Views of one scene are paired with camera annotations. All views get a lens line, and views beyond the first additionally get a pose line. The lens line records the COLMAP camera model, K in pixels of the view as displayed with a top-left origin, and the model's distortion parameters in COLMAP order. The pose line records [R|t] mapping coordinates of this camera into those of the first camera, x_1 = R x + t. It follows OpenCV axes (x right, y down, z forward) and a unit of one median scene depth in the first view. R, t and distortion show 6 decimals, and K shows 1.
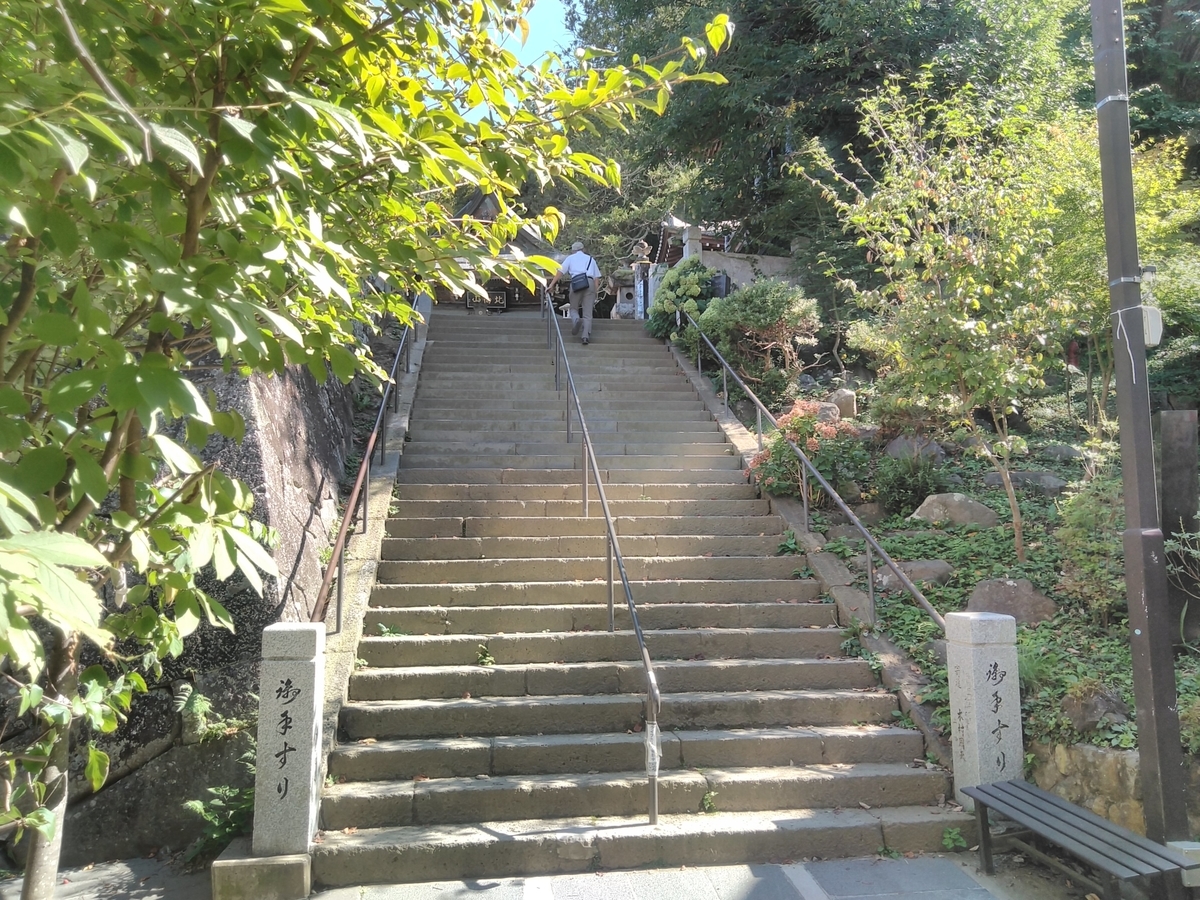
lens RADIAL K [[921.4, 0, 600.0], [0, 921.4, 450.0], [0, 0, 1]] dist [0.025982, 0.000772]
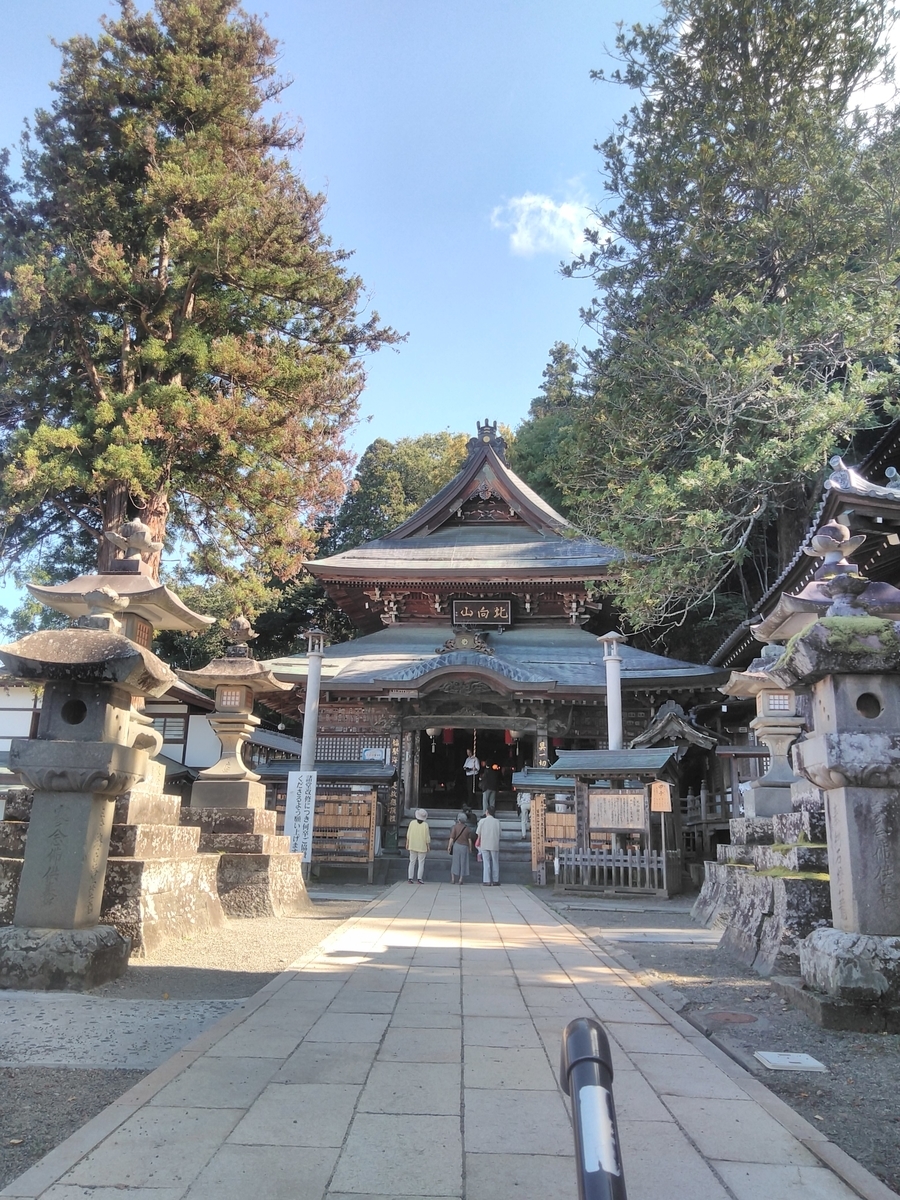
lens RADIAL K [[921.4, 0, 450.0], [0, 921.4, 600.0], [0, 0, 1]] dist [0.025982, 0.000772]
pose [[0.983174, -0.011381, -0.182316, -0.032089], [-0.013631, 0.990704, -0.135351, -0.105994], [0.182162, 0.135559, 0.973879, 0.453566]]
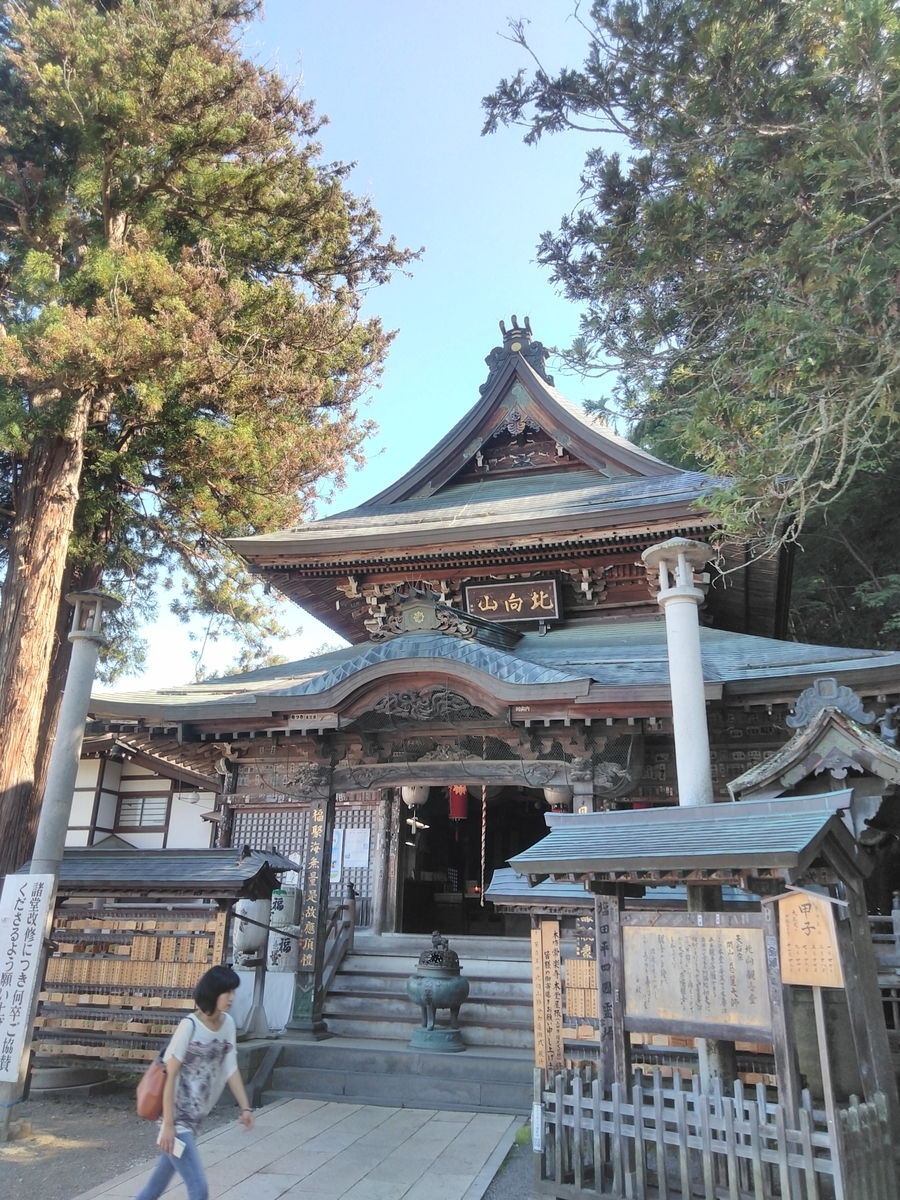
lens RADIAL K [[921.4, 0, 450.0], [0, 921.4, 600.0], [0, 0, 1]] dist [0.025982, 0.000772]
pose [[0.933262, -0.090421, -0.347630, -0.007850], [0.008789, 0.973256, -0.229555, -0.091005], [0.359090, 0.211179, 0.909097, 0.799579]]
